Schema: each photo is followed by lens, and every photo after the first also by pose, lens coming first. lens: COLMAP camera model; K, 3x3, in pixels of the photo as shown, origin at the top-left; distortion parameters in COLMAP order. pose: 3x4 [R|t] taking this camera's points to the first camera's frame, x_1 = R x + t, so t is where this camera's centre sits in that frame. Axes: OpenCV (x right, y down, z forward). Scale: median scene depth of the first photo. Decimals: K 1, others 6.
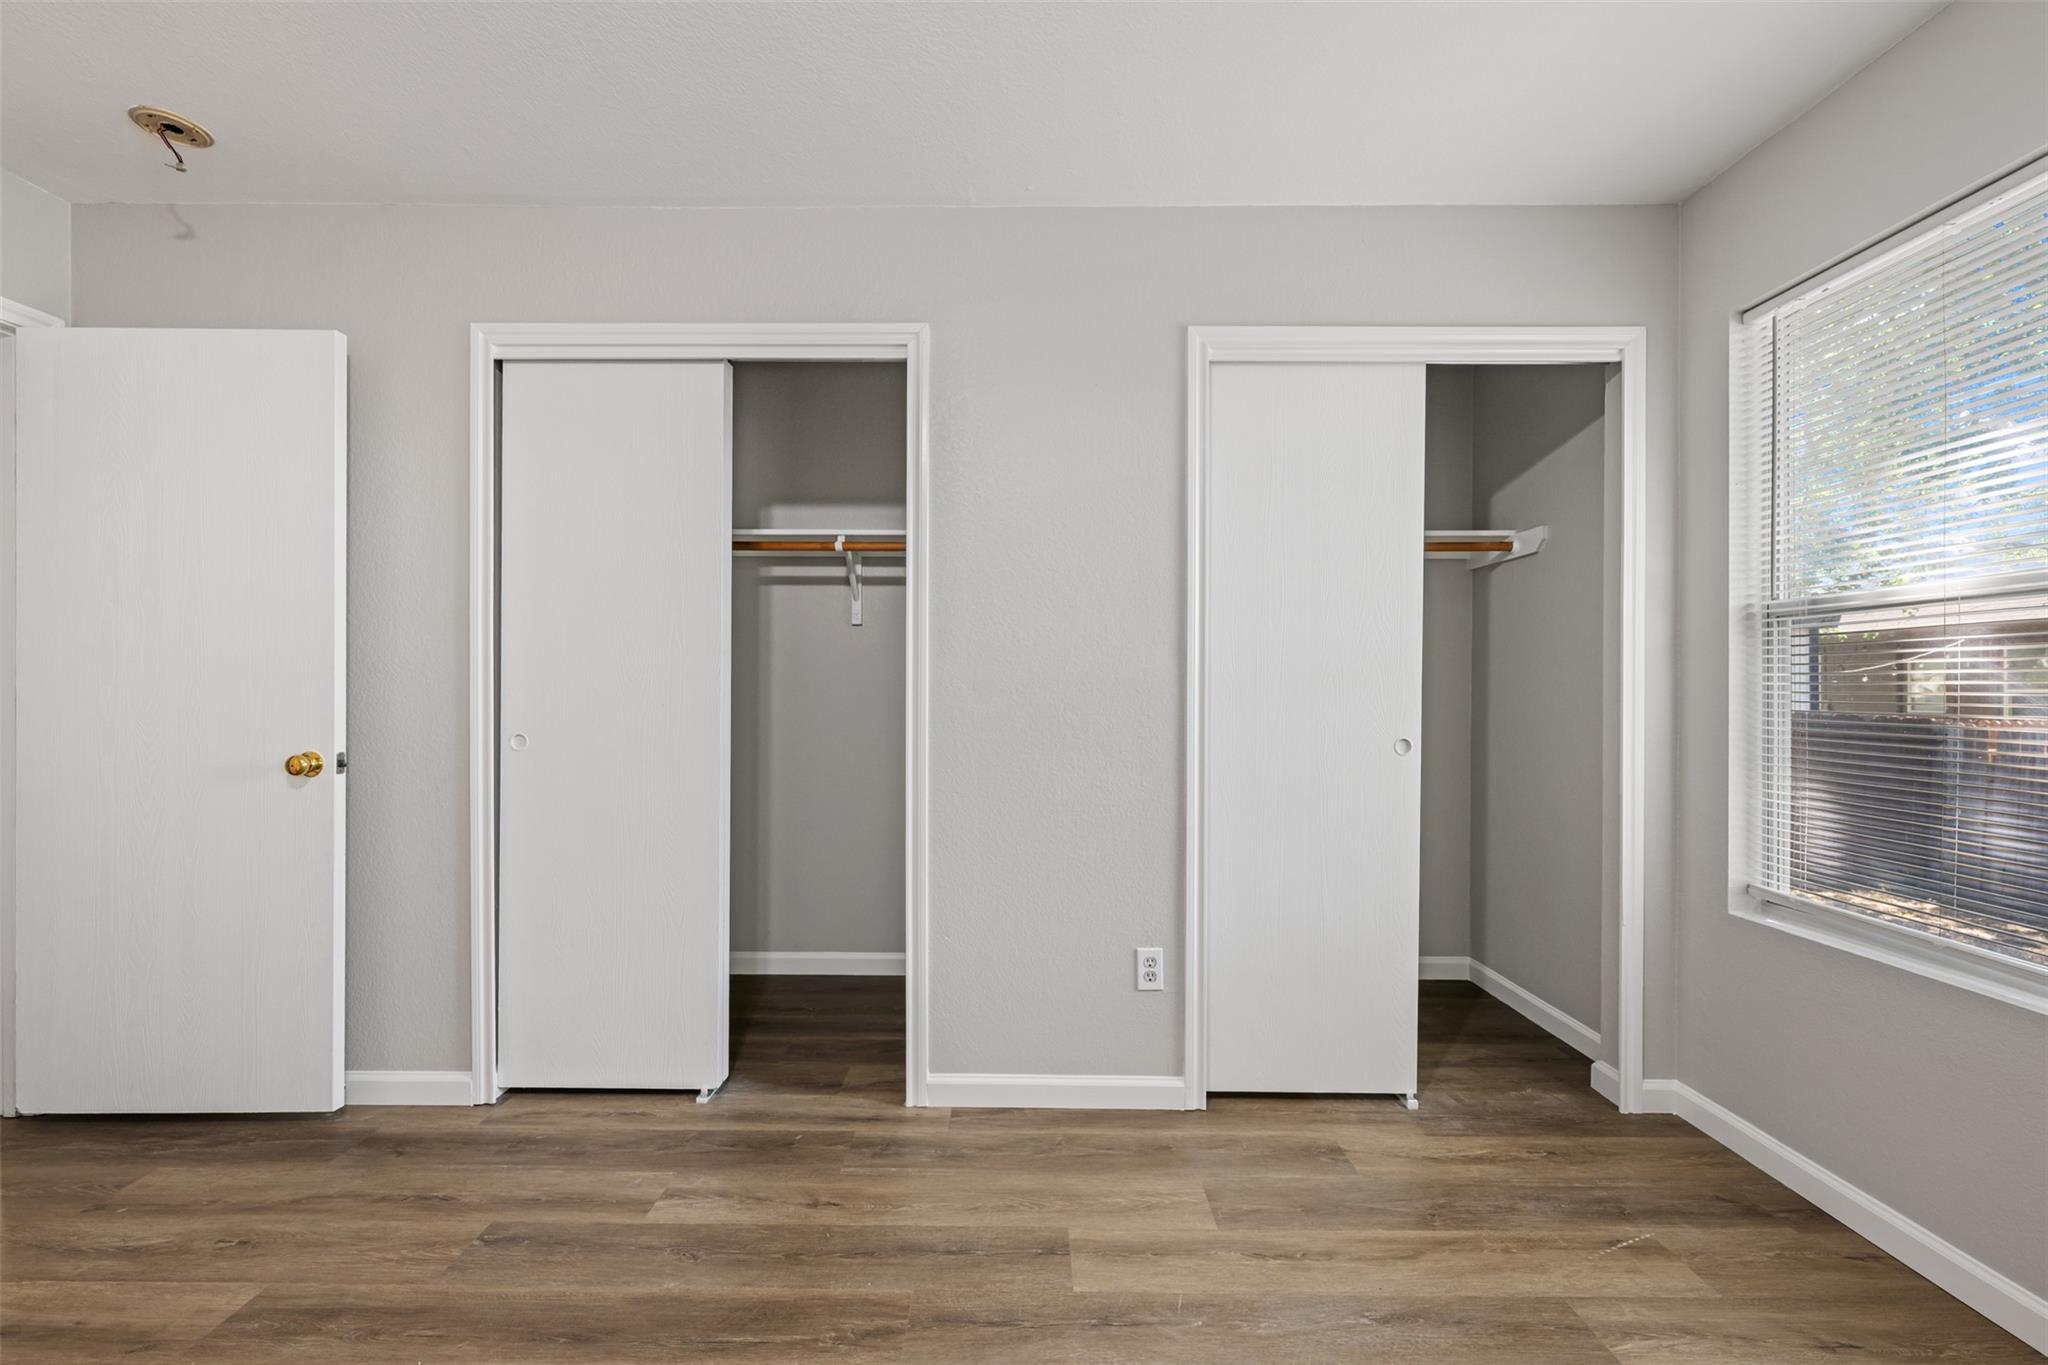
lens RADIAL K [[815.6, 0, 1015.8], [0, 815.6, 693.6], [0, 0, 1]] dist [-0.000458, 0.000150]
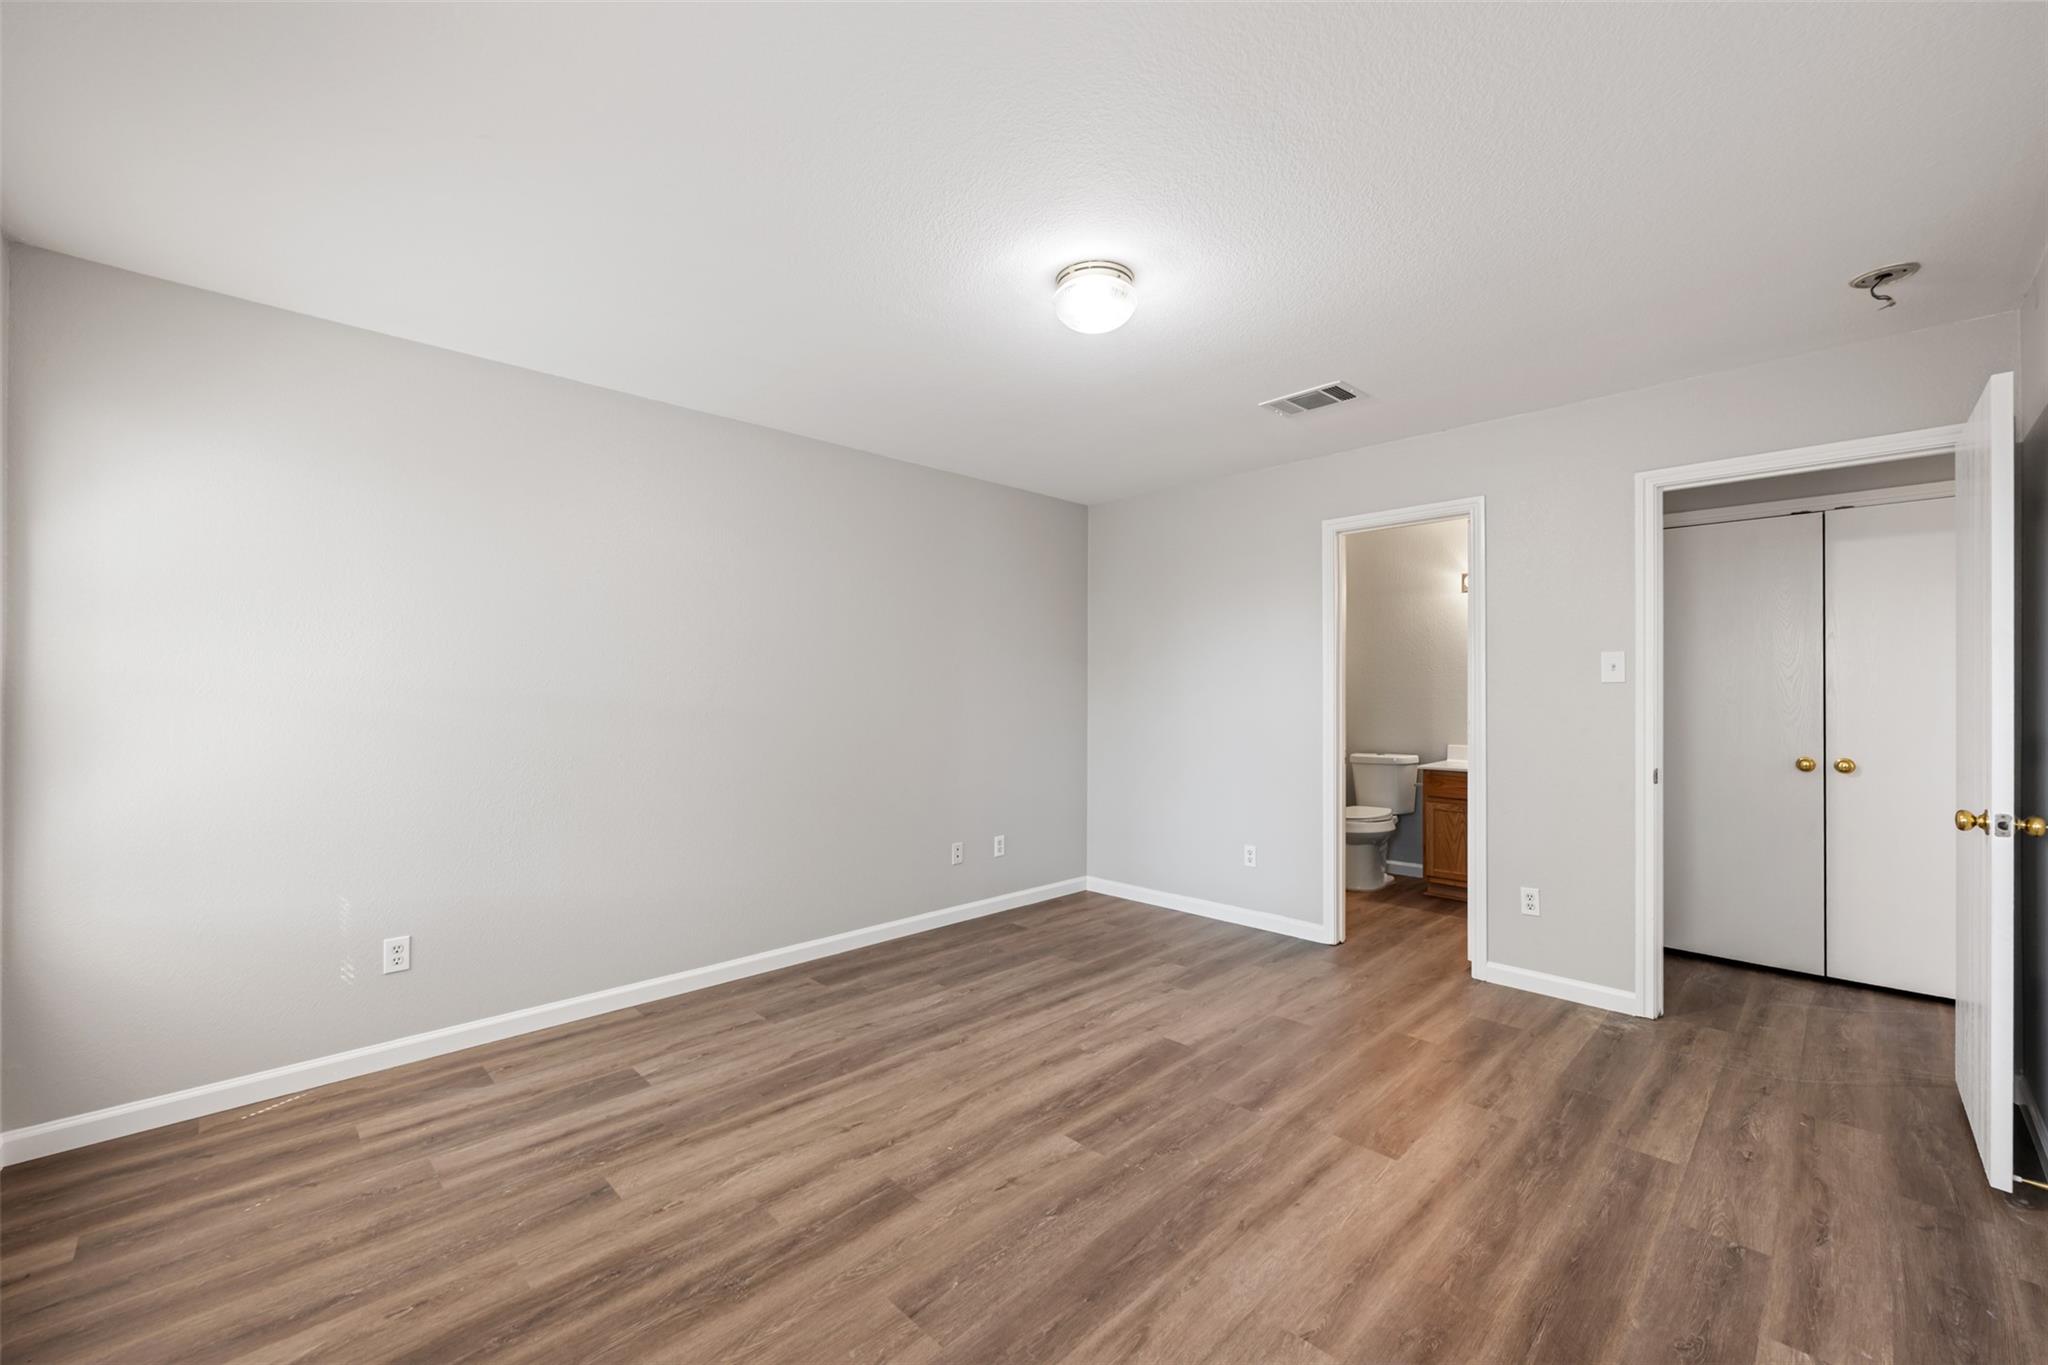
lens RADIAL K [[822.9, 0, 1023.5], [0, 822.9, 681.0], [0, 0, 1]] dist [-0.001857, -0.000245]
pose [[-0.707722, -0.012953, -0.706373, 0.681036], [-0.009422, 0.999916, -0.008895, -0.065291], [0.706429, 0.000360, -0.707784, 0.908476]]
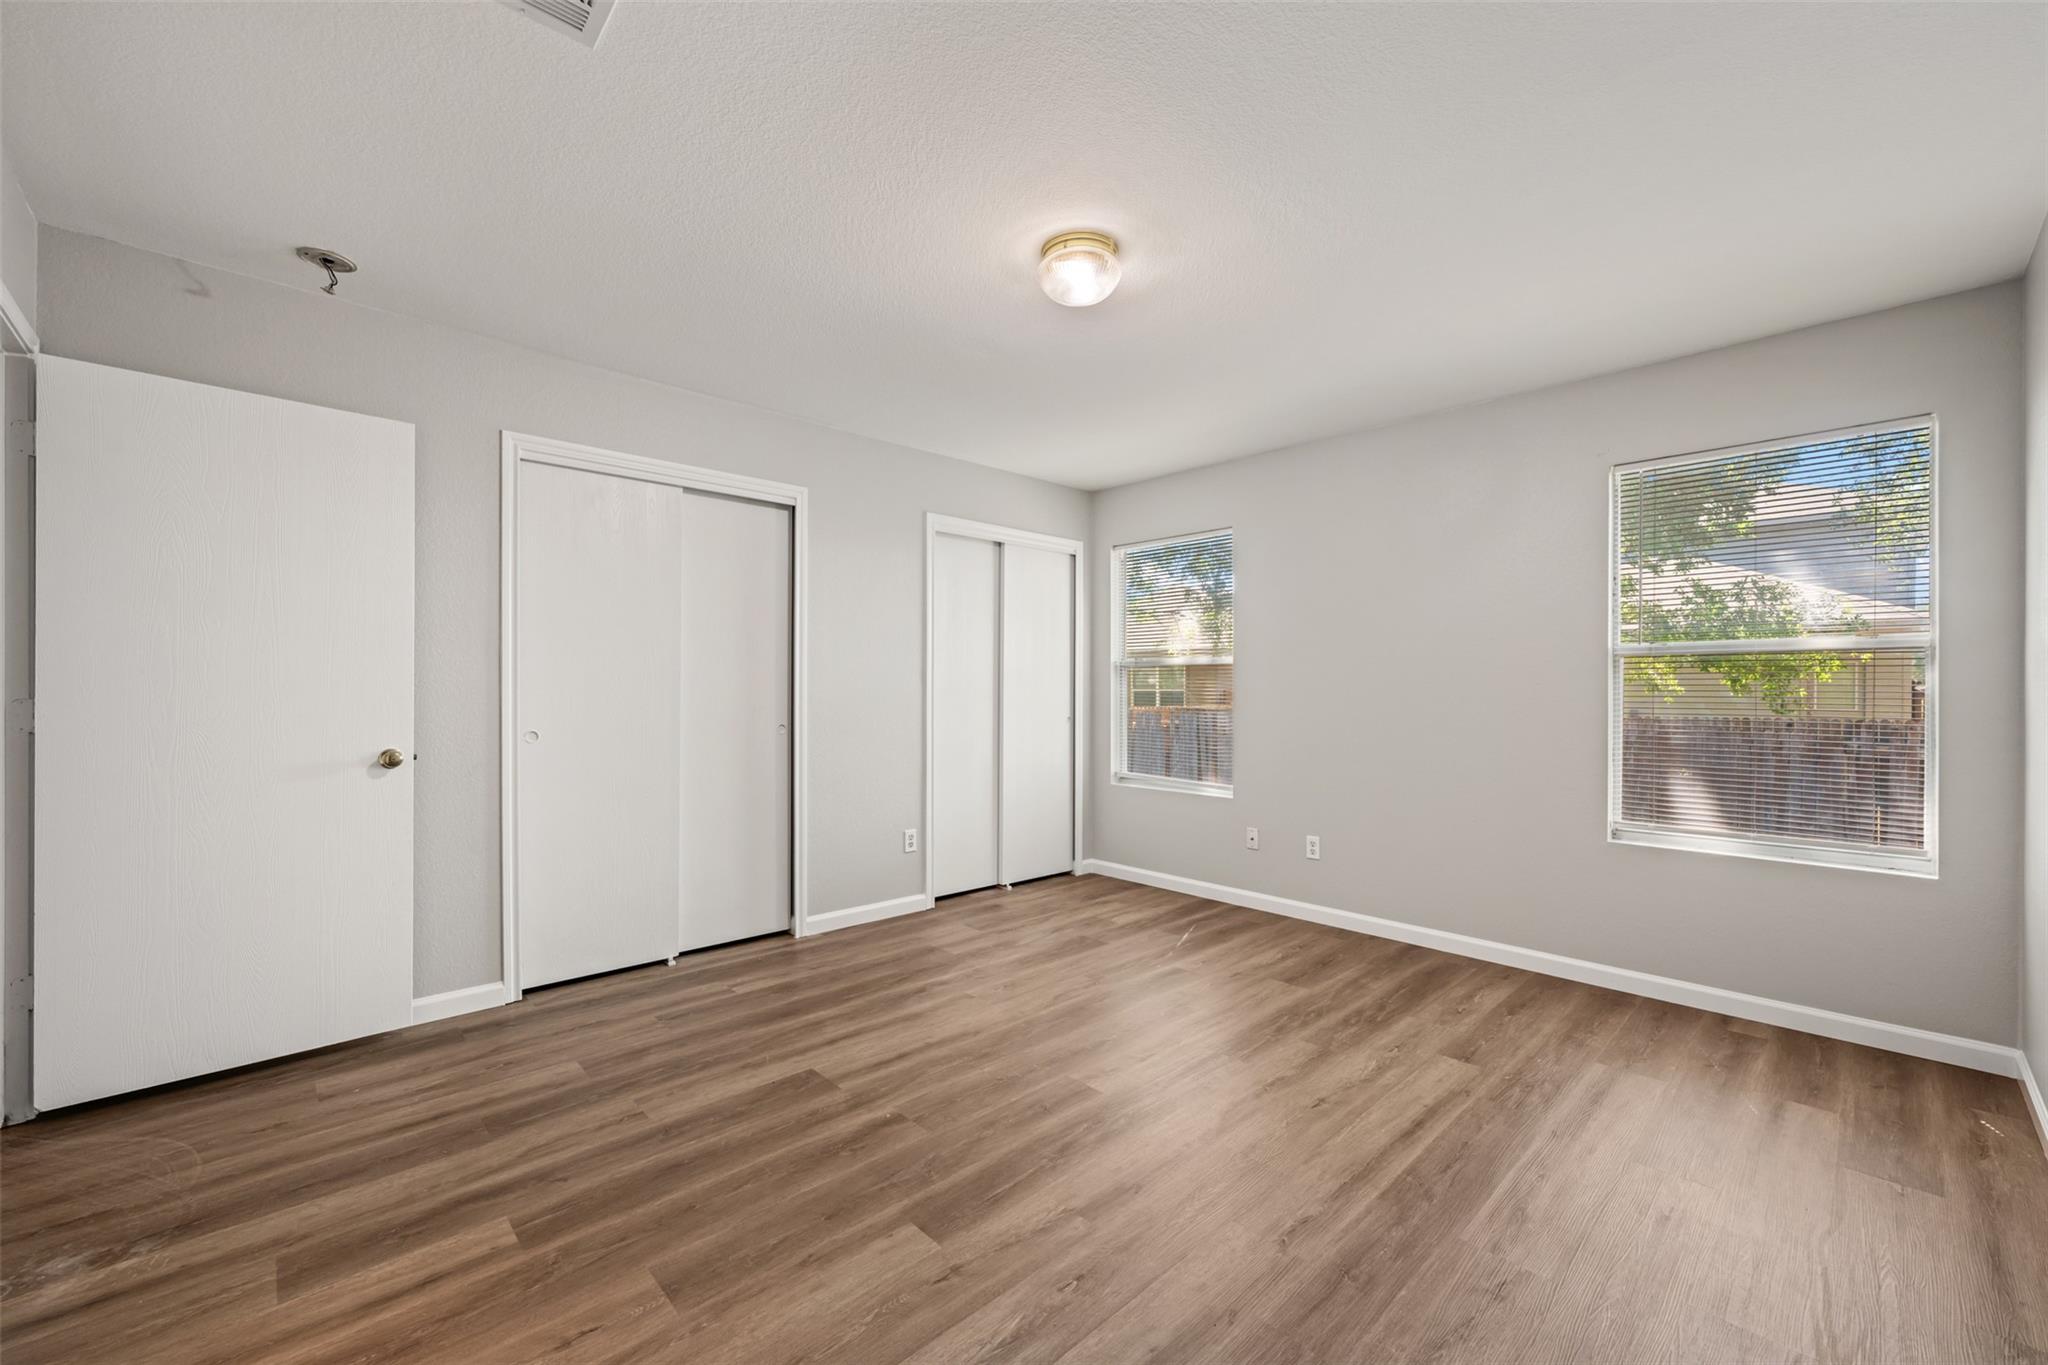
lens RADIAL K [[811.2, 0, 1022.1], [0, 811.2, 689.4], [0, 0, 1]] dist [-0.000589, 0.000019]
pose [[0.720244, 0.001227, 0.693720, -1.065704], [0.001339, 0.999994, -0.003159, -0.015912], [-0.693719, 0.003204, 0.720238, -0.619801]]
